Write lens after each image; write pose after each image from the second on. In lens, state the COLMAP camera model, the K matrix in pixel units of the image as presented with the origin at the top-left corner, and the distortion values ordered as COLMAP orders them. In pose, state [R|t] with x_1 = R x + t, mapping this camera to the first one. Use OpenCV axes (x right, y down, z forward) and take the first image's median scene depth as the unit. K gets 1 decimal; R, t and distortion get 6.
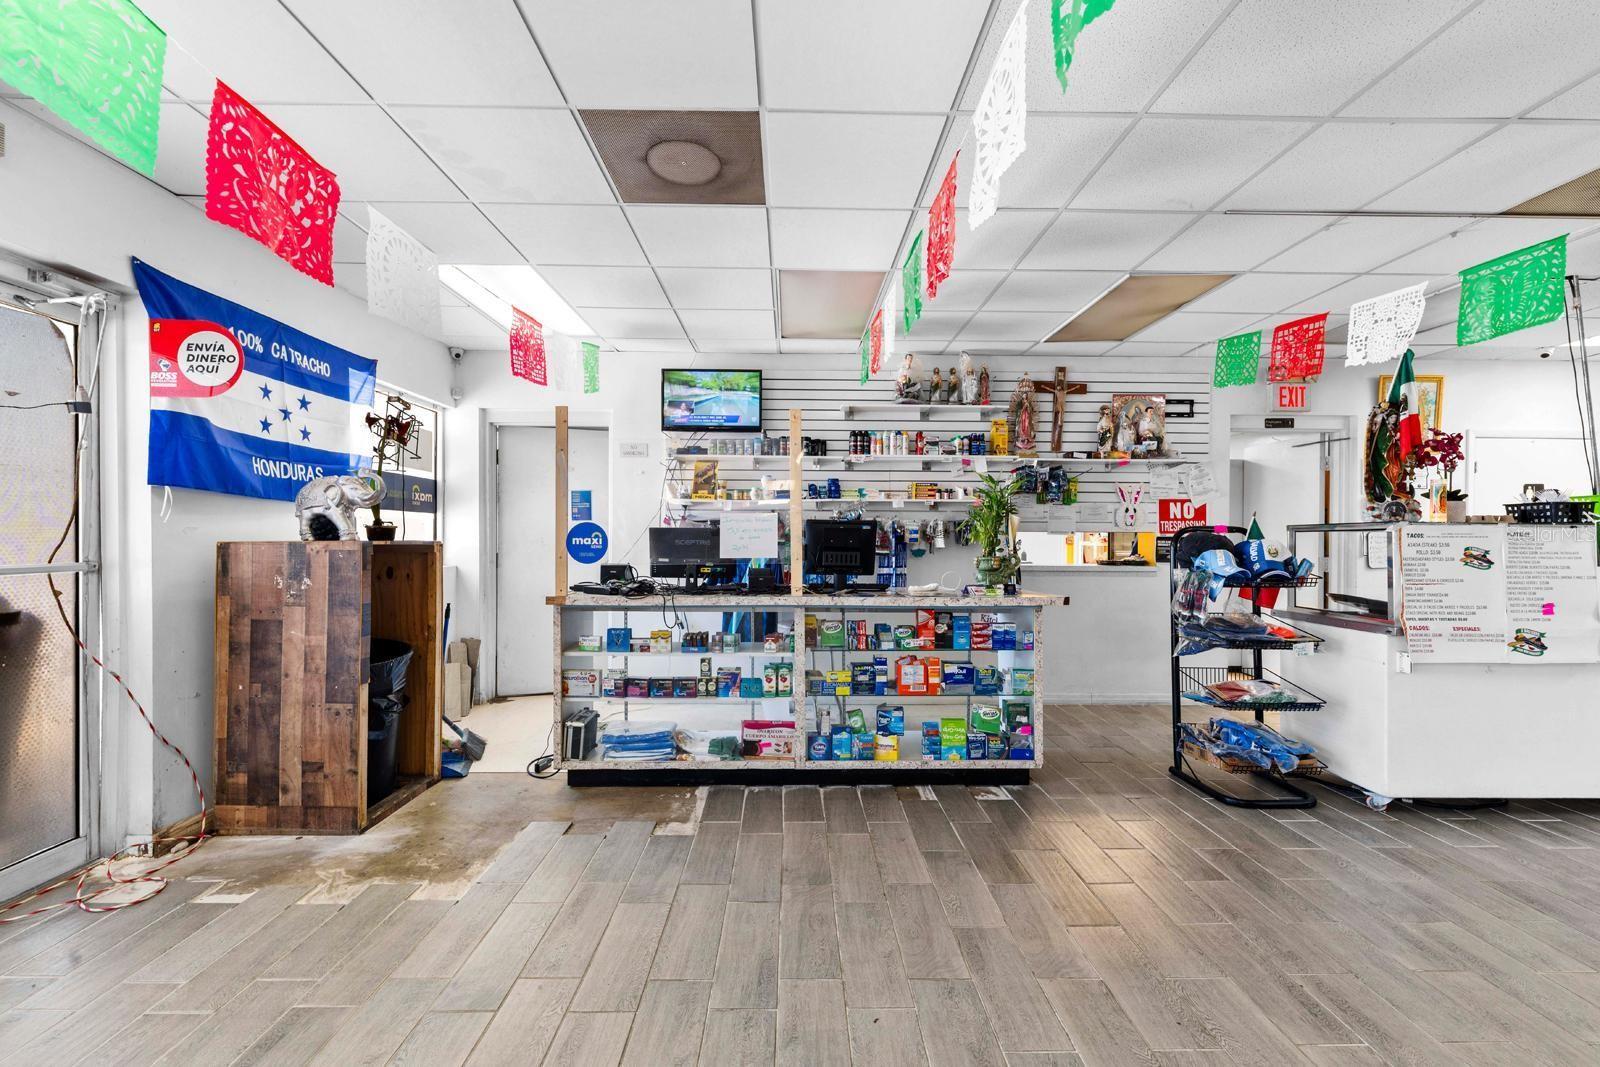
lens RADIAL K [[652.9, 0, 803.6], [0, 652.9, 534.3], [0, 0, 1]] dist [-0.001135, -0.000501]
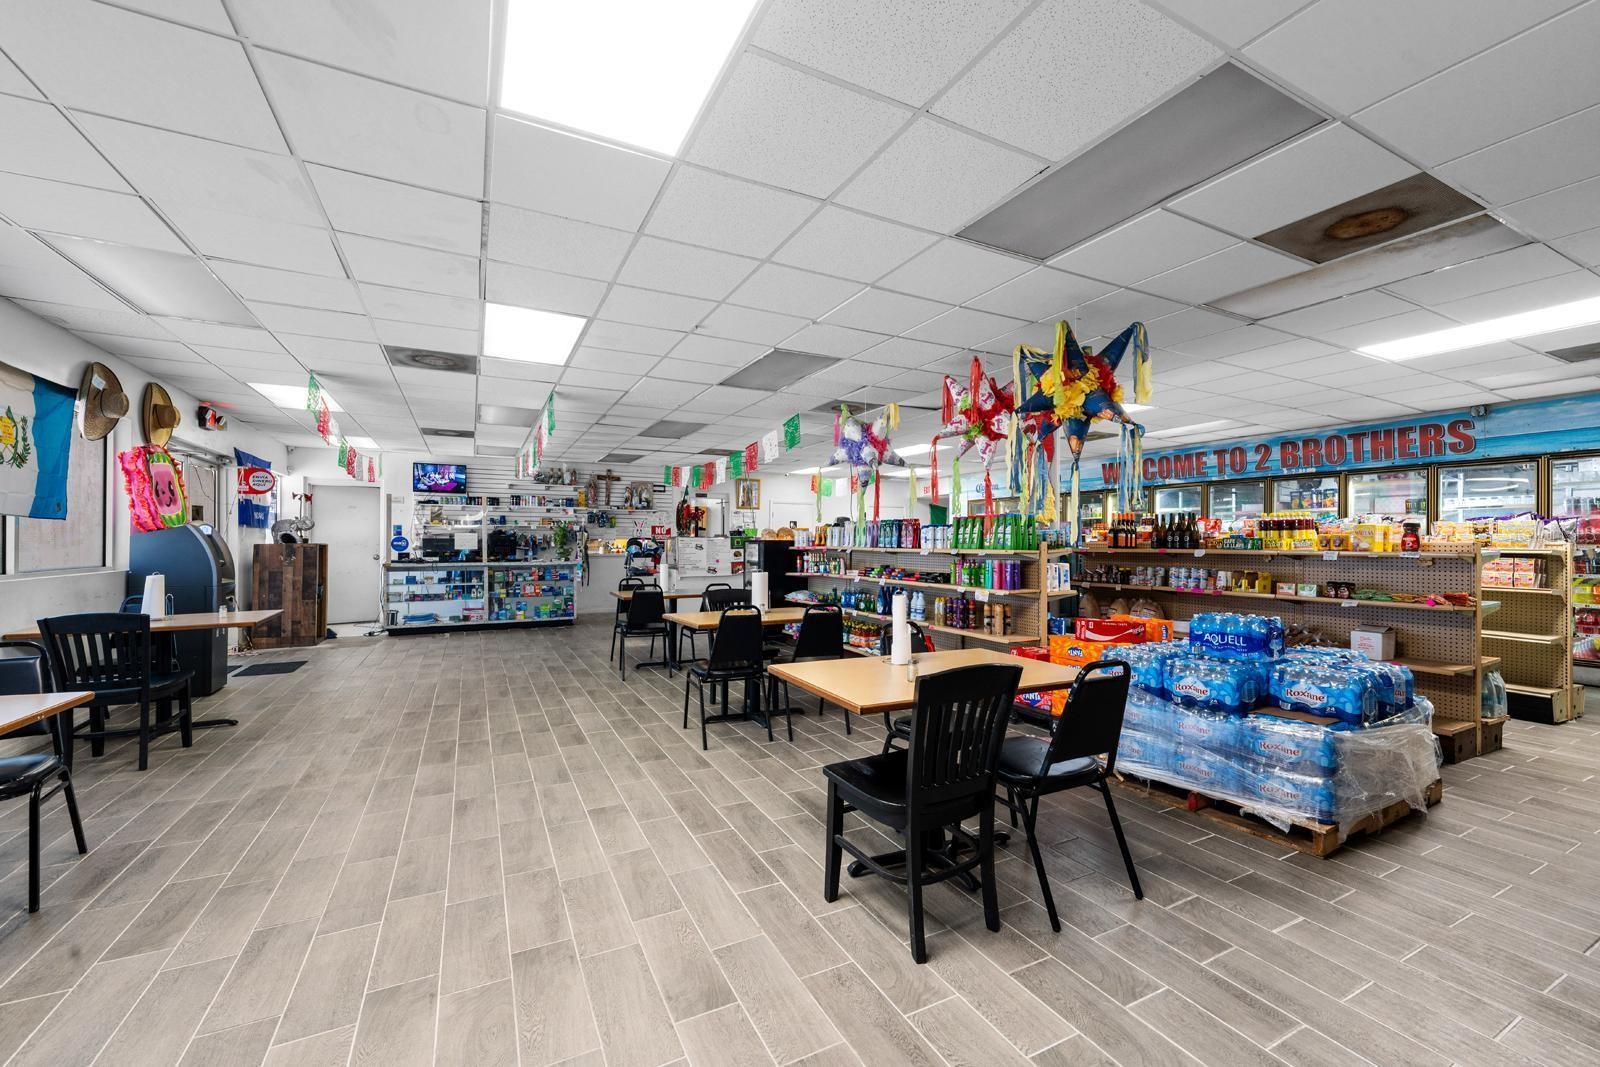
lens RADIAL K [[652.9, 0, 811.4], [0, 652.9, 533.2], [0, 0, 1]] dist [-0.001135, -0.000501]
pose [[0.896134, 0.002460, 0.443777, 0.001760], [0.001661, 0.999959, -0.008898, -0.004621], [-0.443781, 0.008711, 0.896093, -2.113543]]
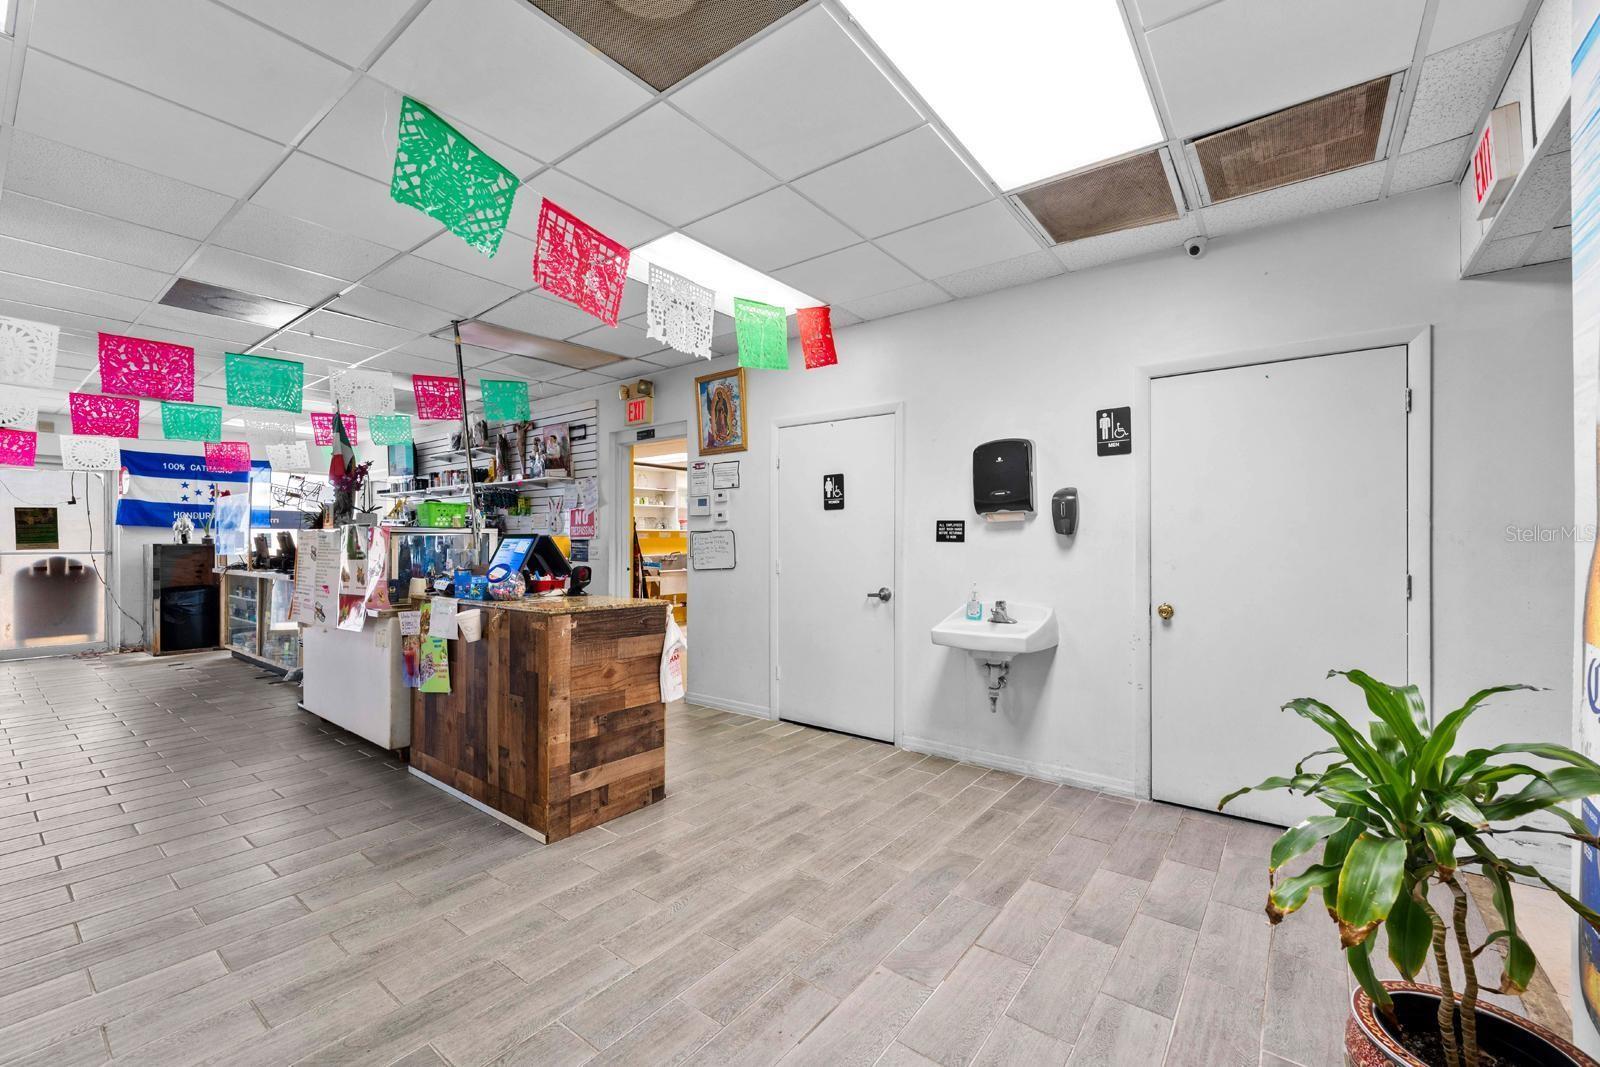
lens RADIAL K [[652.9, 0, 803.5], [0, 652.9, 539.7], [0, 0, 1]] dist [-0.001135, -0.000501]
pose [[0.780535, -0.005107, -0.625091, 2.413382], [0.005741, 0.999983, -0.001001, 0.009258], [0.625085, -0.002807, 0.780551, 0.477379]]
